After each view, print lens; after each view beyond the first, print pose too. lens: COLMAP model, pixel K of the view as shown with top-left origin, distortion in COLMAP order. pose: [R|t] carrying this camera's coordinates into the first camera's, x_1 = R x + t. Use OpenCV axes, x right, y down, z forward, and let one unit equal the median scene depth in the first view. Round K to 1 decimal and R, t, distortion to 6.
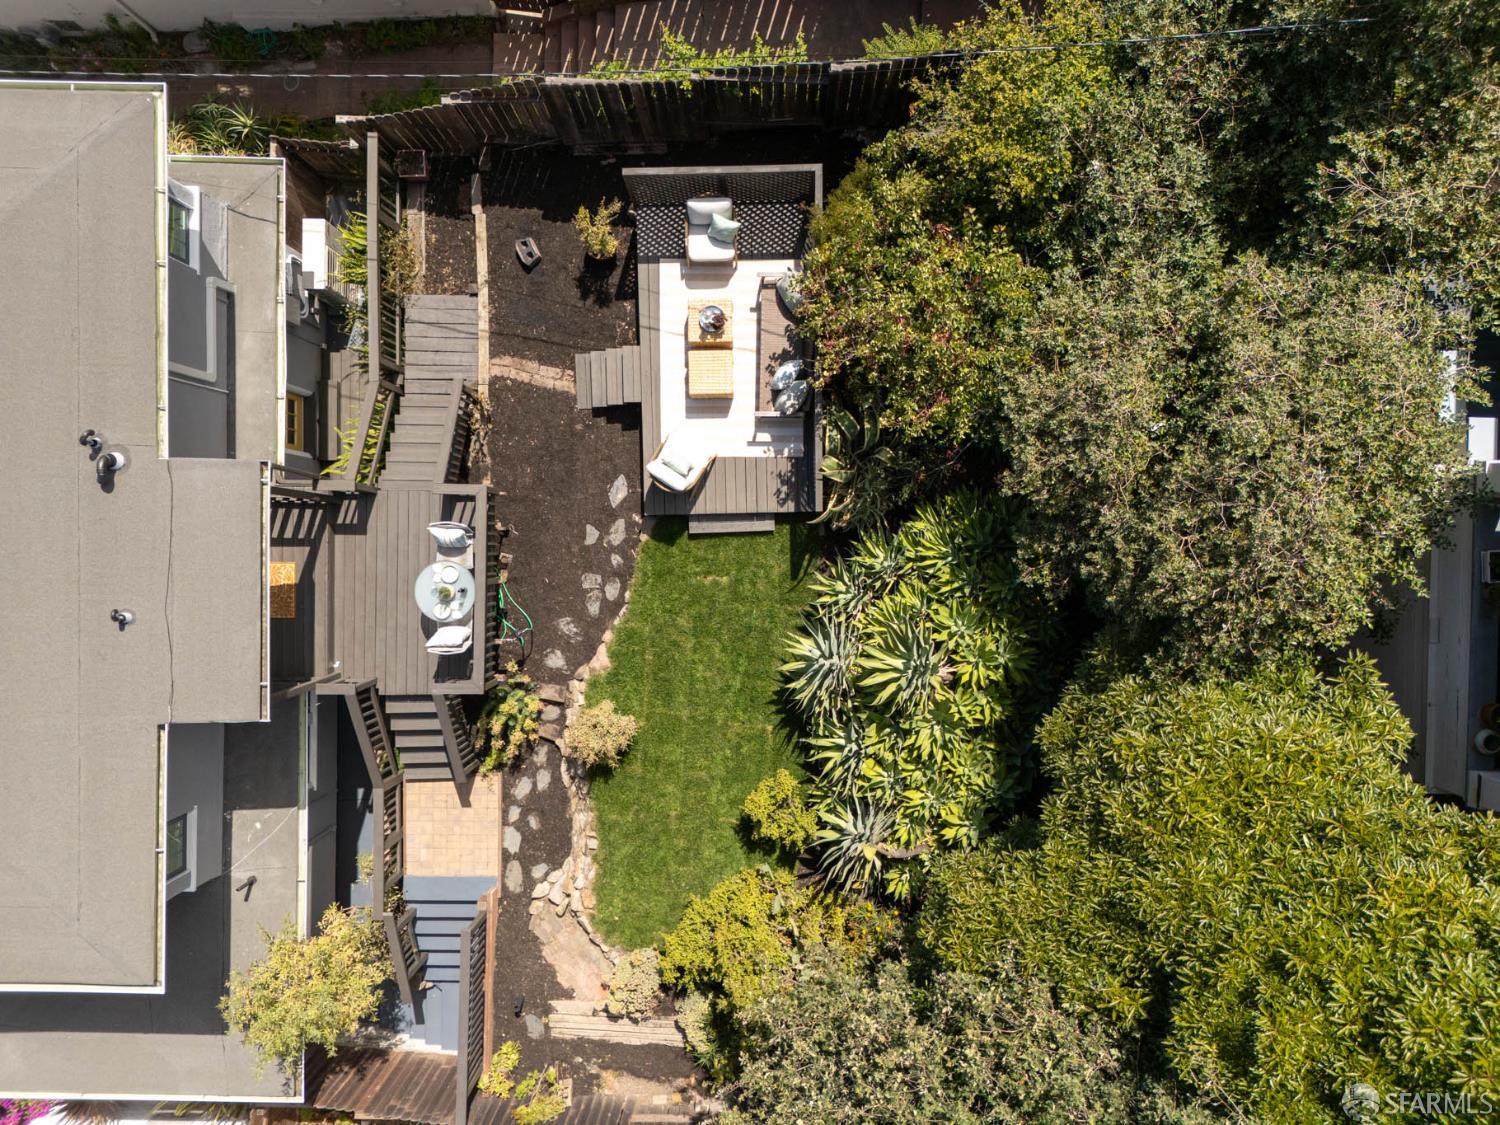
lens RADIAL K [[1087.2, 0, 744.5], [0, 1087.2, 563.8], [0, 0, 1]] dist [0.058927, -0.051128]
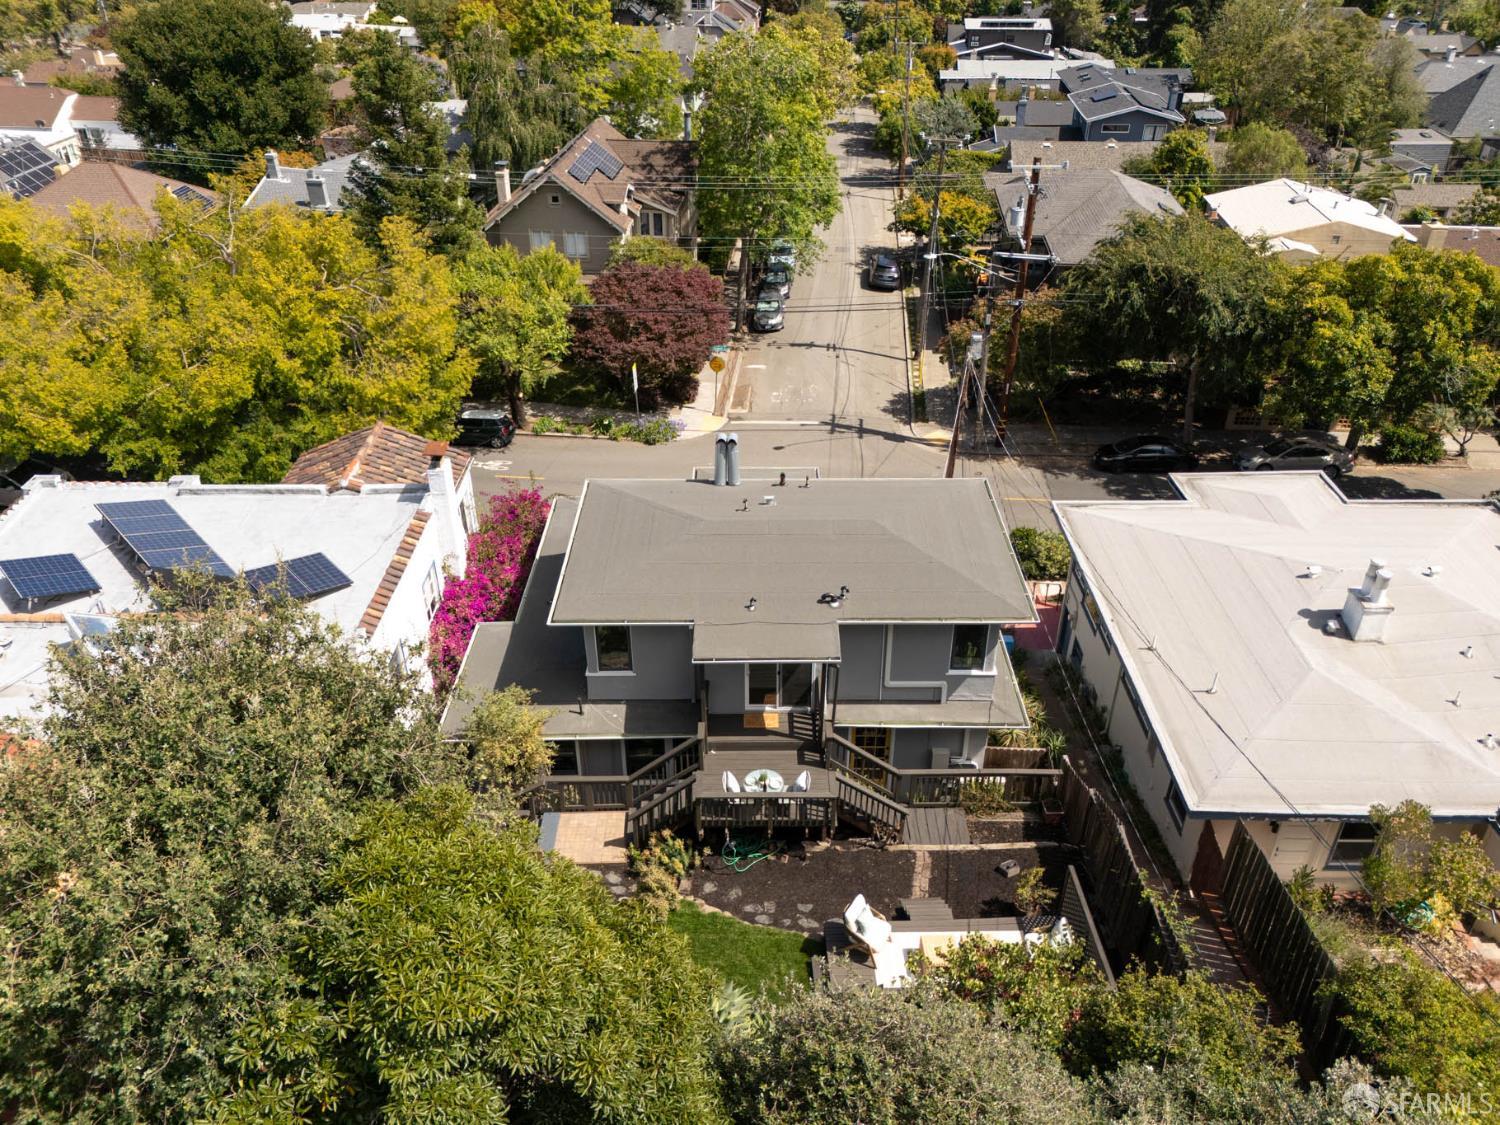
lens RADIAL K [[1087.2, 0, 744.5], [0, 1087.2, 563.8], [0, 0, 1]] dist [0.058927, -0.051128]
pose [[0.004001, 0.555690, -0.831380, 0.727217], [-0.999966, -0.003734, -0.007308, 0.057336], [-0.007166, 0.831381, 0.555657, -0.072947]]
